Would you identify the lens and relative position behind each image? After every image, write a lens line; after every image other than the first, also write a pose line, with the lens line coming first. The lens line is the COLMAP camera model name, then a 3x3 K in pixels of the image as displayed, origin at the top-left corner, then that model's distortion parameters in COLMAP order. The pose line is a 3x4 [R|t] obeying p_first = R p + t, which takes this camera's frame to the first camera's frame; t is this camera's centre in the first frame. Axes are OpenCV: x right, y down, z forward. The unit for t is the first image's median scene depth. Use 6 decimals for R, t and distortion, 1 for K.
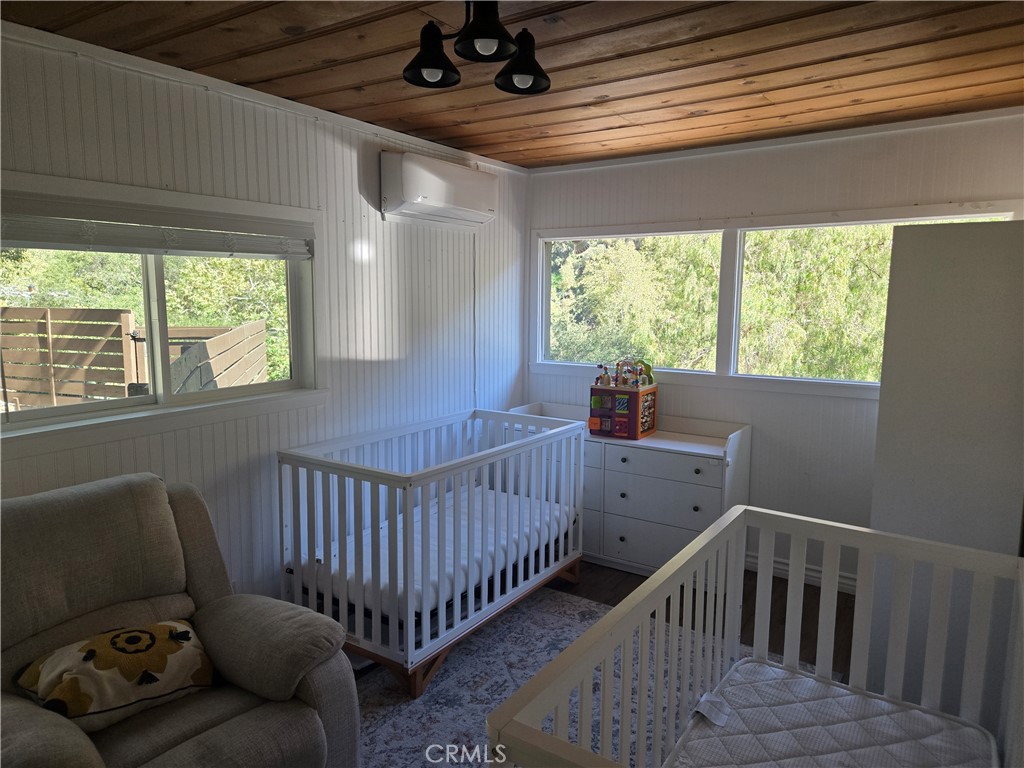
lens RADIAL K [[694.3, 0, 520.1], [0, 694.3, 384.7], [0, 0, 1]] dist [0.089903, -0.096719]
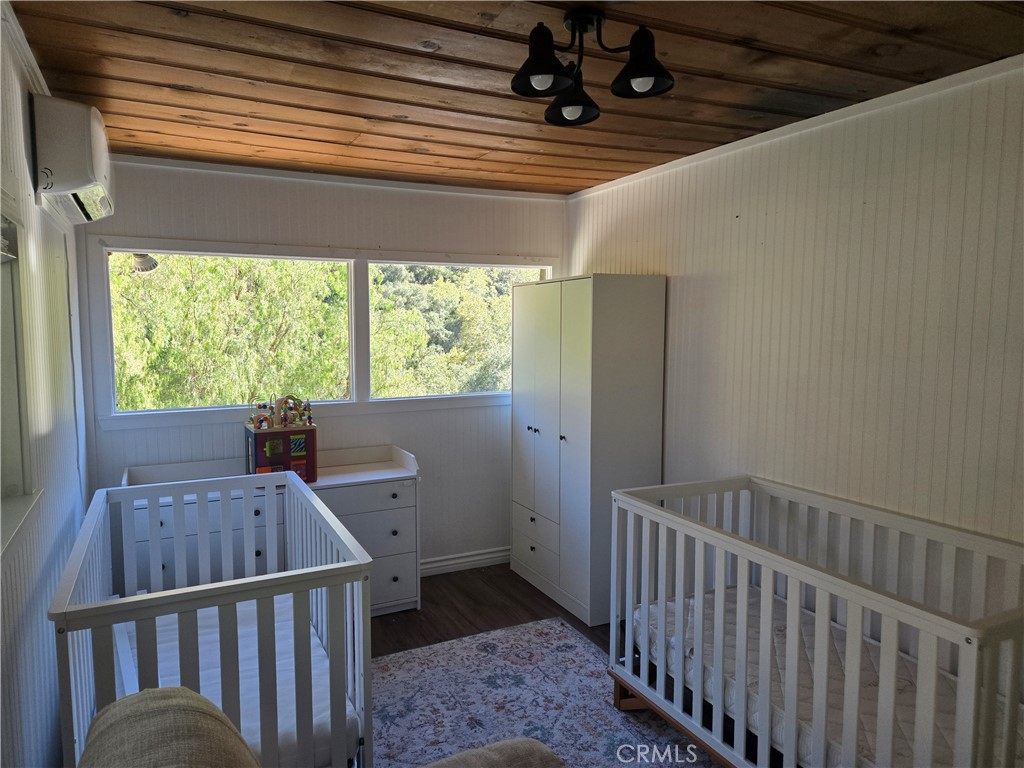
lens RADIAL K [[688.7, 0, 512.5], [0, 688.7, 389.2], [0, 0, 1]] dist [0.081731, -0.070822]
pose [[0.486507, -0.090620, 0.868964, -0.488517], [0.119587, 0.992152, 0.036513, -0.043059], [-0.865453, 0.086153, 0.493526, 0.318800]]
